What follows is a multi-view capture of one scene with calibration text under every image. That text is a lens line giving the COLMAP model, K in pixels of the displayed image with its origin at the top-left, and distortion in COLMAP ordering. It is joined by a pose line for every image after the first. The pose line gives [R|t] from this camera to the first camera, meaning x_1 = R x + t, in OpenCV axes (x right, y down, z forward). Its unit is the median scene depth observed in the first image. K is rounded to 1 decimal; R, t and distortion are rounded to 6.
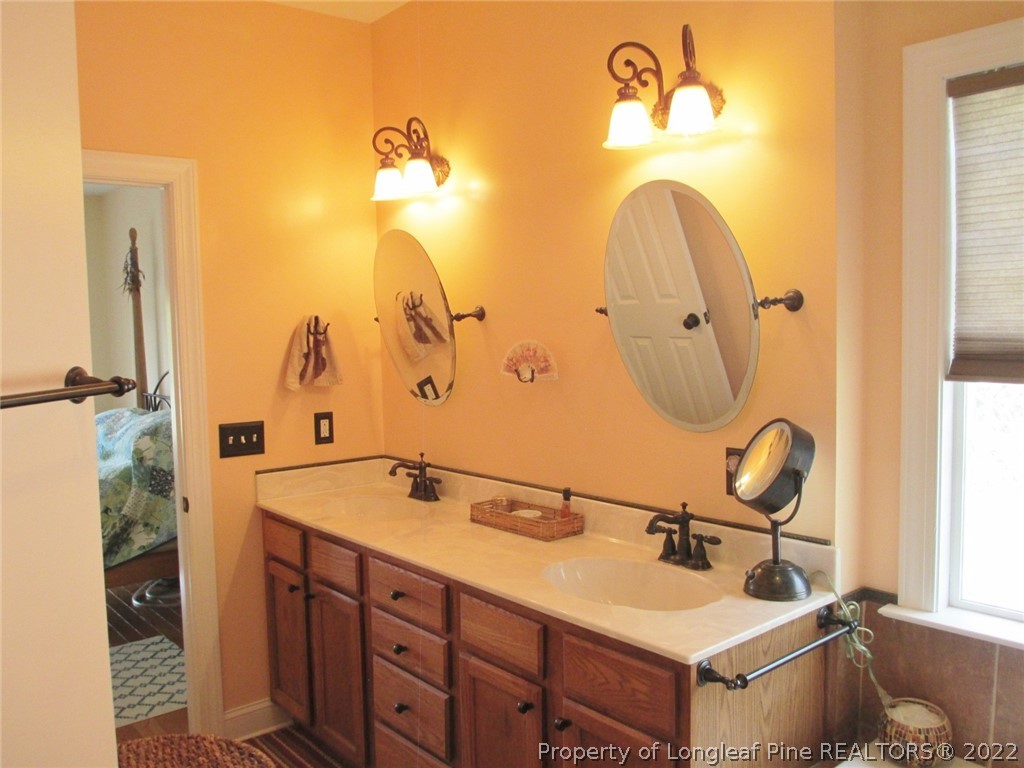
lens RADIAL K [[859.1, 0, 512.0], [0, 859.1, 384.0], [0, 0, 1]] dist [-0.051306, -0.001037]
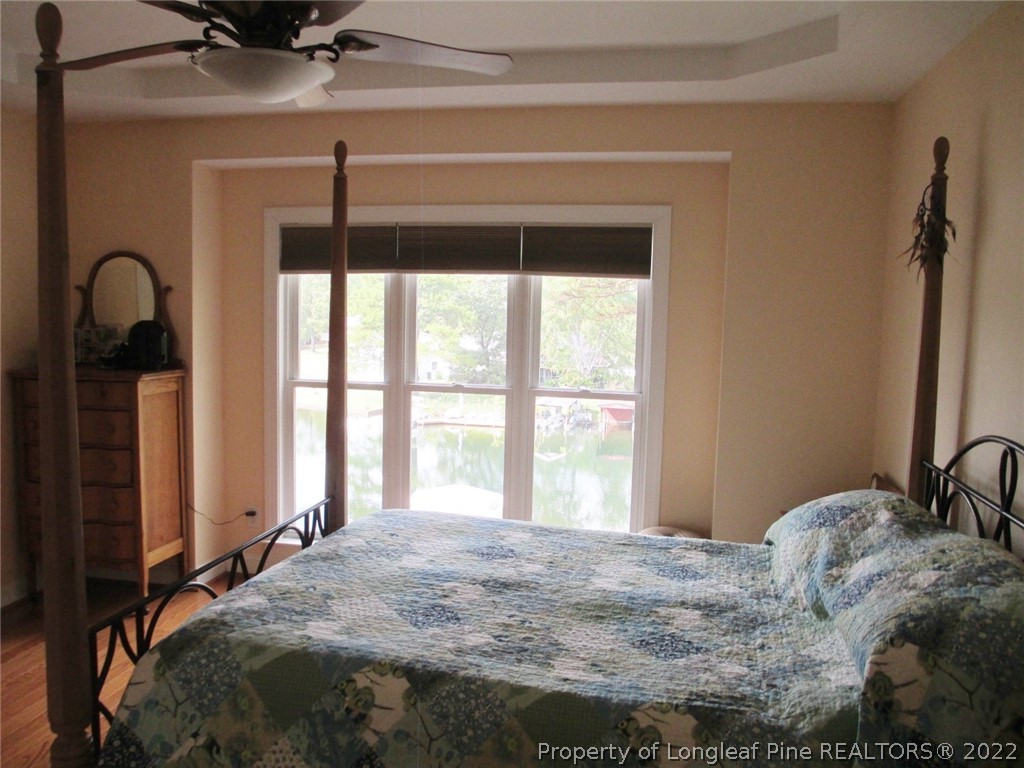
lens RADIAL K [[859.1, 0, 512.0], [0, 859.1, 384.0], [0, 0, 1]] dist [-0.051306, -0.001037]
pose [[0.640123, 0.117535, -0.759229, -0.215227], [-0.097420, 0.992669, 0.071537, -0.049610], [0.762071, 0.028171, 0.646880, 0.490963]]
